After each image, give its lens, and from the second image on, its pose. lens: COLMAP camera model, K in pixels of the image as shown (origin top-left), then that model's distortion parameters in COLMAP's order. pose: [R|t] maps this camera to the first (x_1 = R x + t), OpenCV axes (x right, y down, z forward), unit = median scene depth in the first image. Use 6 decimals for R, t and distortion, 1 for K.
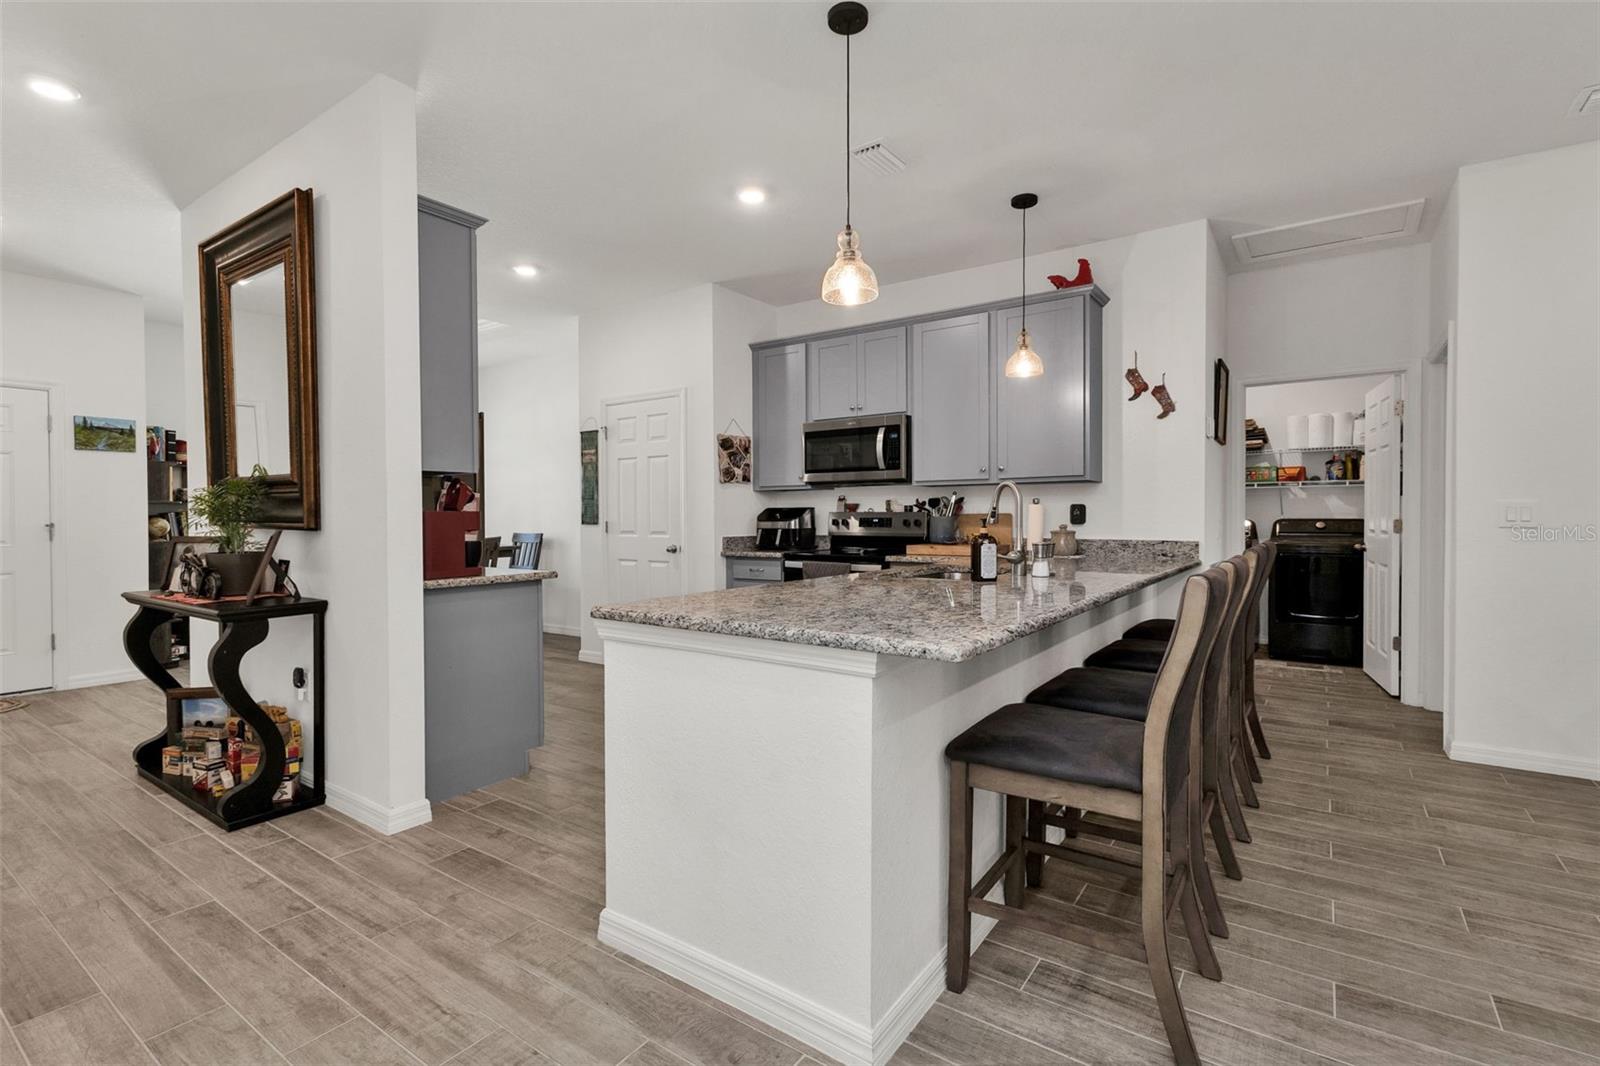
lens RADIAL K [[712.2, 0, 805.0], [0, 712.2, 526.7], [0, 0, 1]] dist [0.009428, 0.000864]
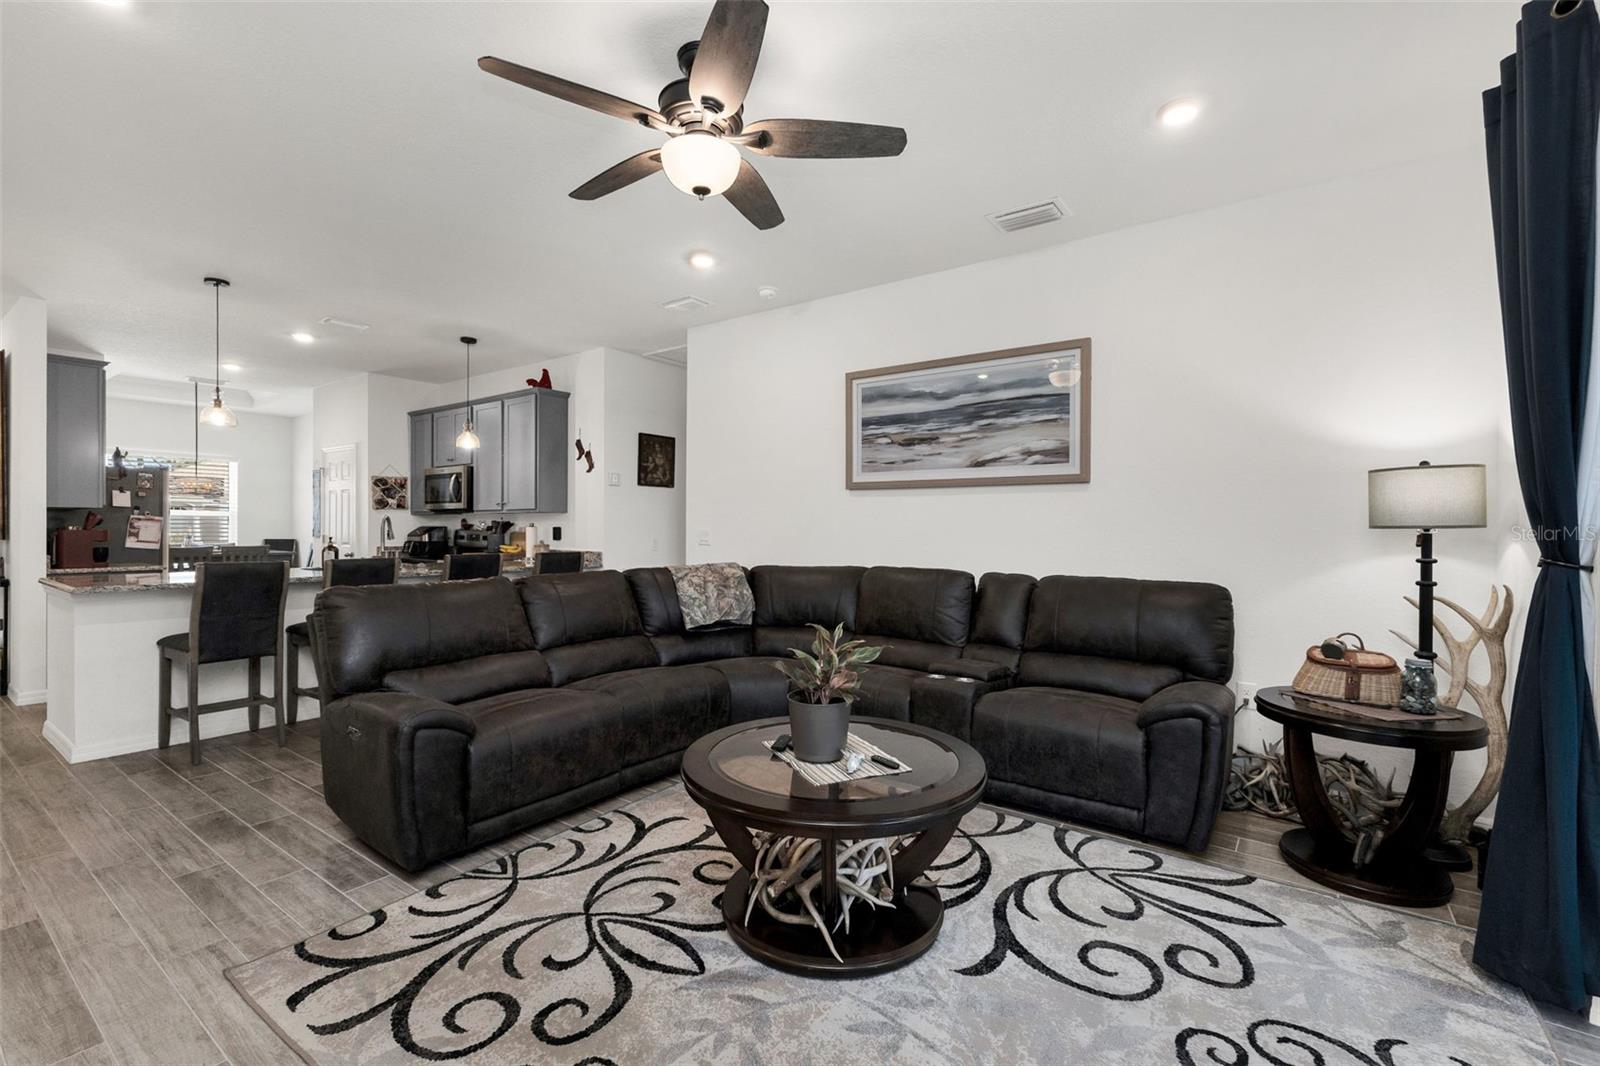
lens RADIAL K [[712.2, 0, 793.3], [0, 712.2, 530.2], [0, 0, 1]] dist [0.009428, 0.000864]
pose [[0.998744, 0.008080, -0.049440, 0.960398], [-0.008642, 0.999900, -0.011176, -0.012041], [0.049344, 0.011589, 0.998715, -0.490387]]
